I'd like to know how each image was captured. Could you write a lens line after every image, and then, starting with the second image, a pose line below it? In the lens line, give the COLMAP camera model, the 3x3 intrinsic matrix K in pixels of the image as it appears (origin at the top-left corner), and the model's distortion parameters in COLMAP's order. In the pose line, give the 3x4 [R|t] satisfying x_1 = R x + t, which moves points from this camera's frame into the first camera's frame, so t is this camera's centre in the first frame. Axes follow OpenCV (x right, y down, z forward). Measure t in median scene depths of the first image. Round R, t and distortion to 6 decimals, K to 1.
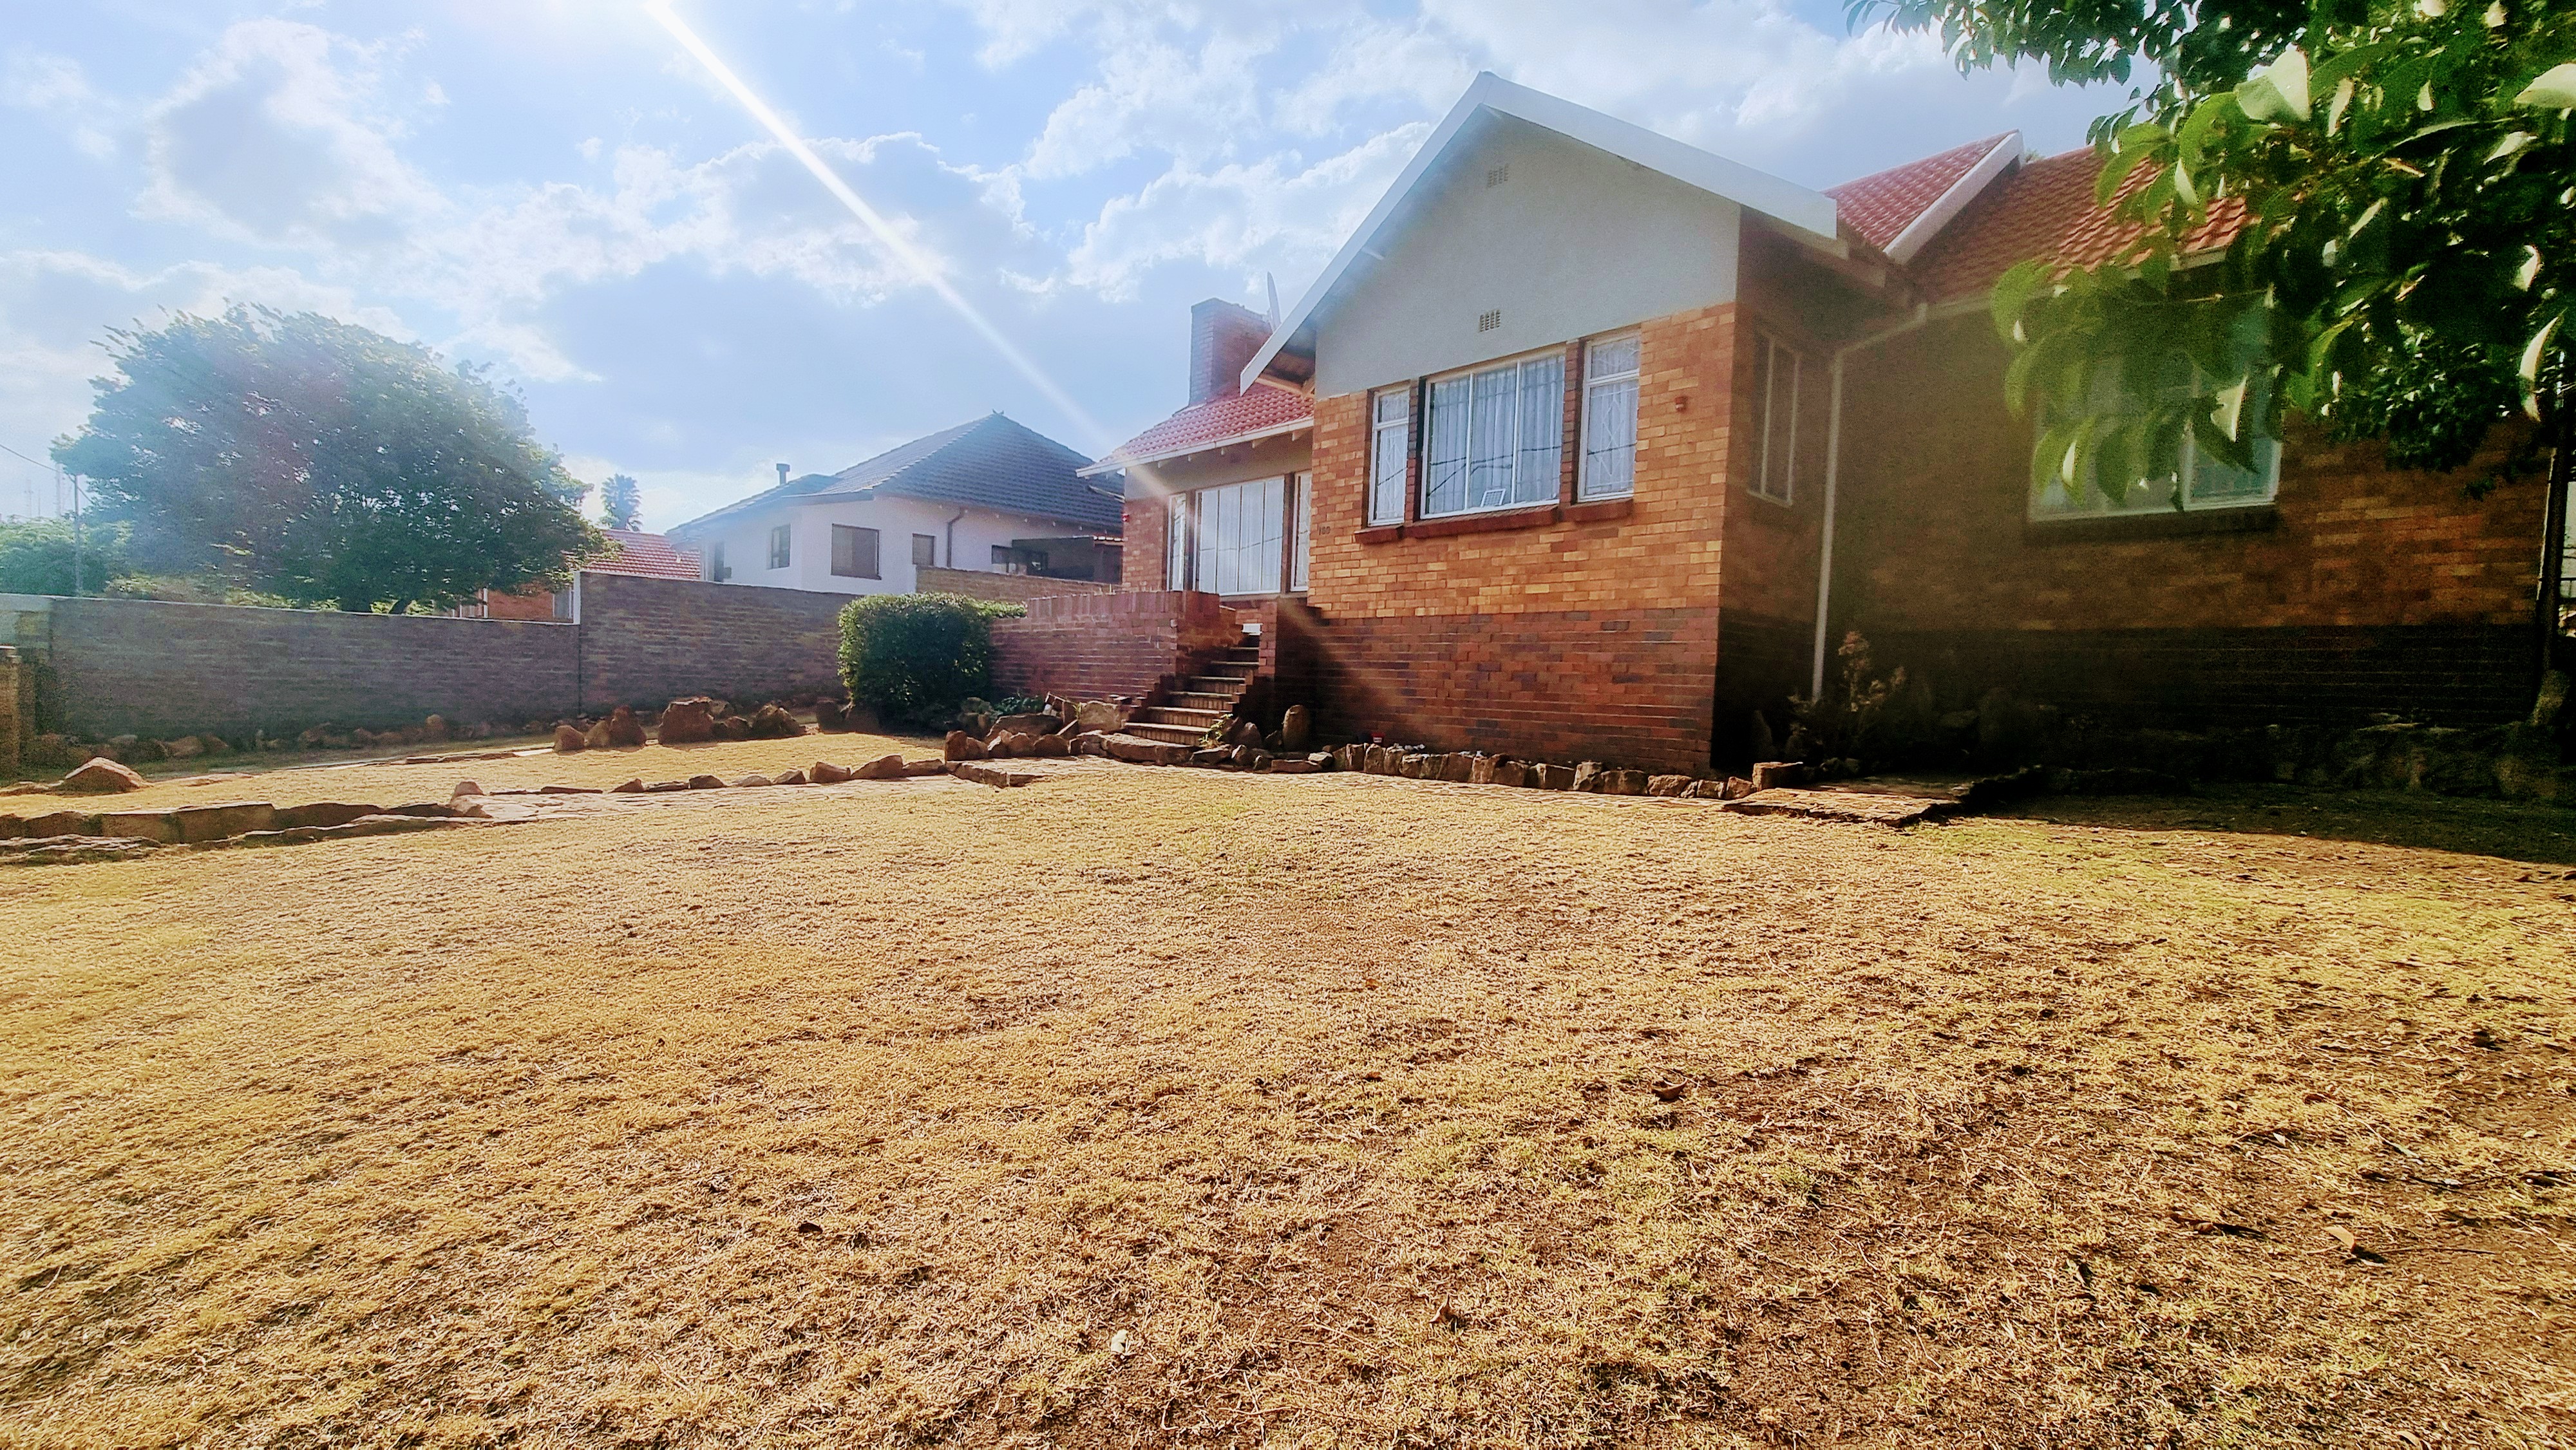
lens RADIAL K [[1054.7, 0, 1287.3], [0, 1054.7, 721.3], [0, 0, 1]] dist [-0.006373, 0.000938]
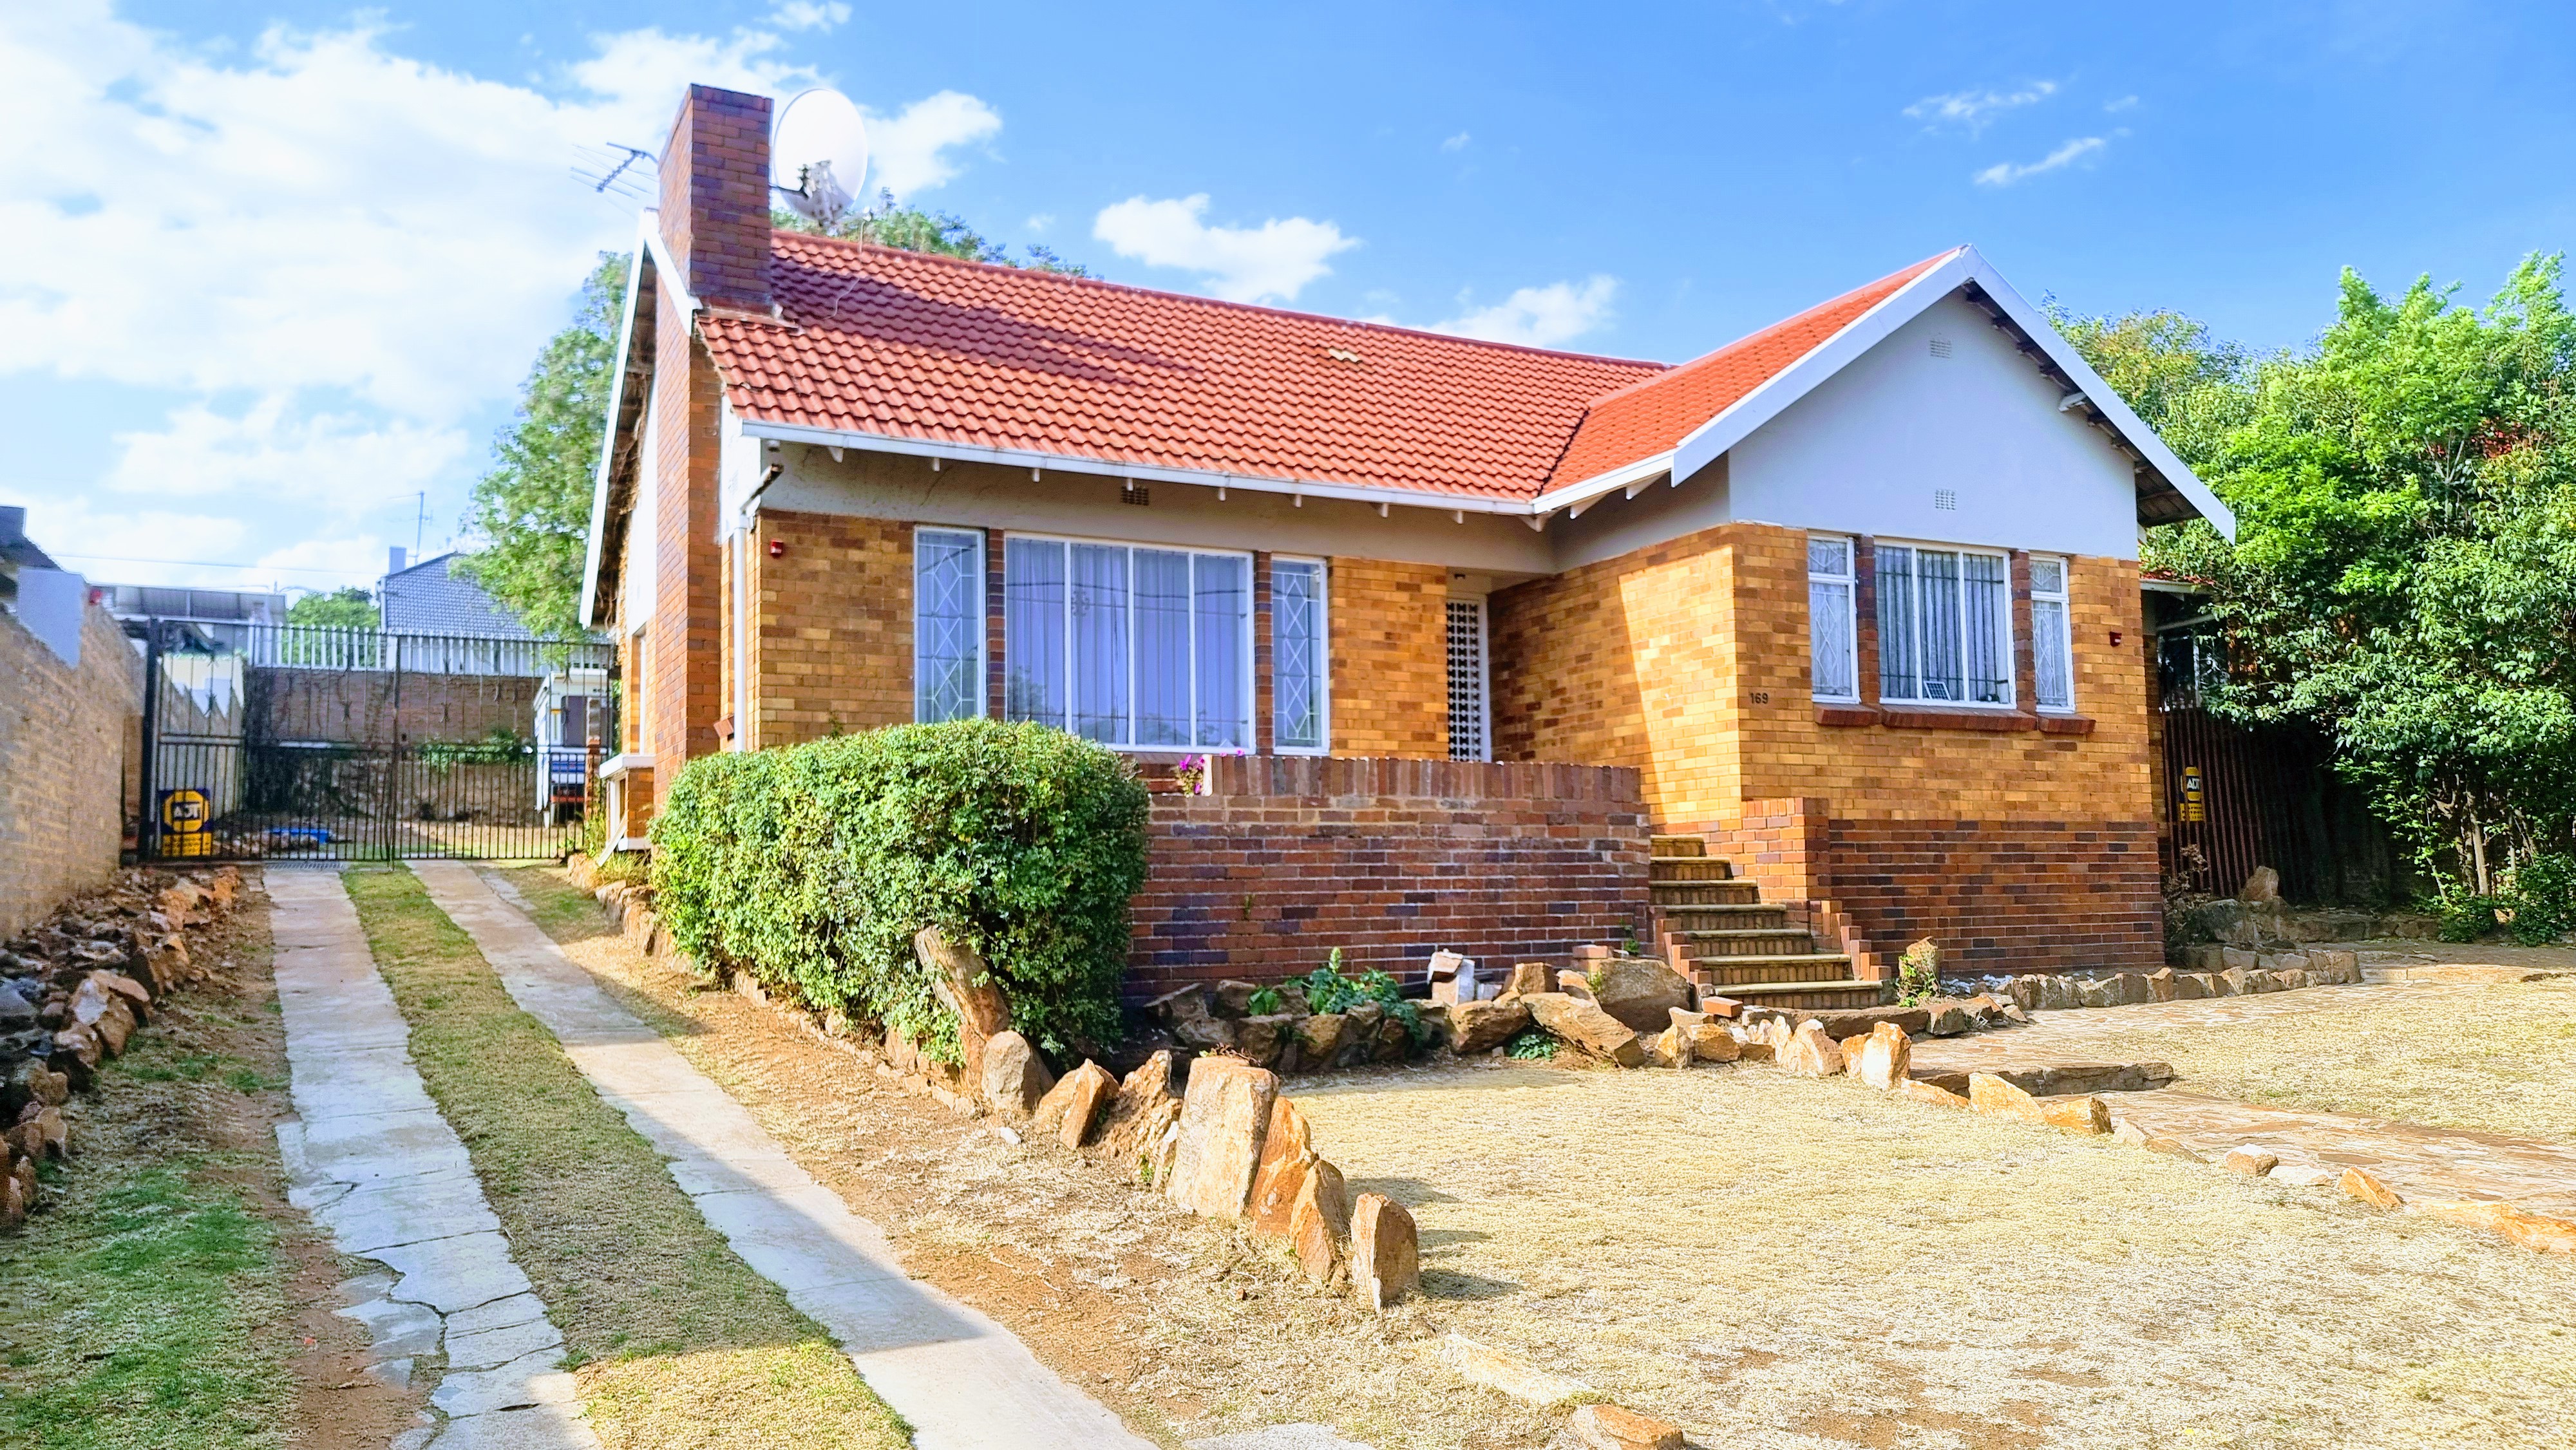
lens RADIAL K [[1808.6, 0, 1287.9], [0, 1808.6, 734.2], [0, 0, 1]] dist [0.047882, -0.004815]
pose [[0.290873, 0.047686, 0.955572, -1.500775], [0.057995, 0.996042, -0.067359, -0.106687], [-0.955002, 0.075012, 0.286957, 1.128152]]
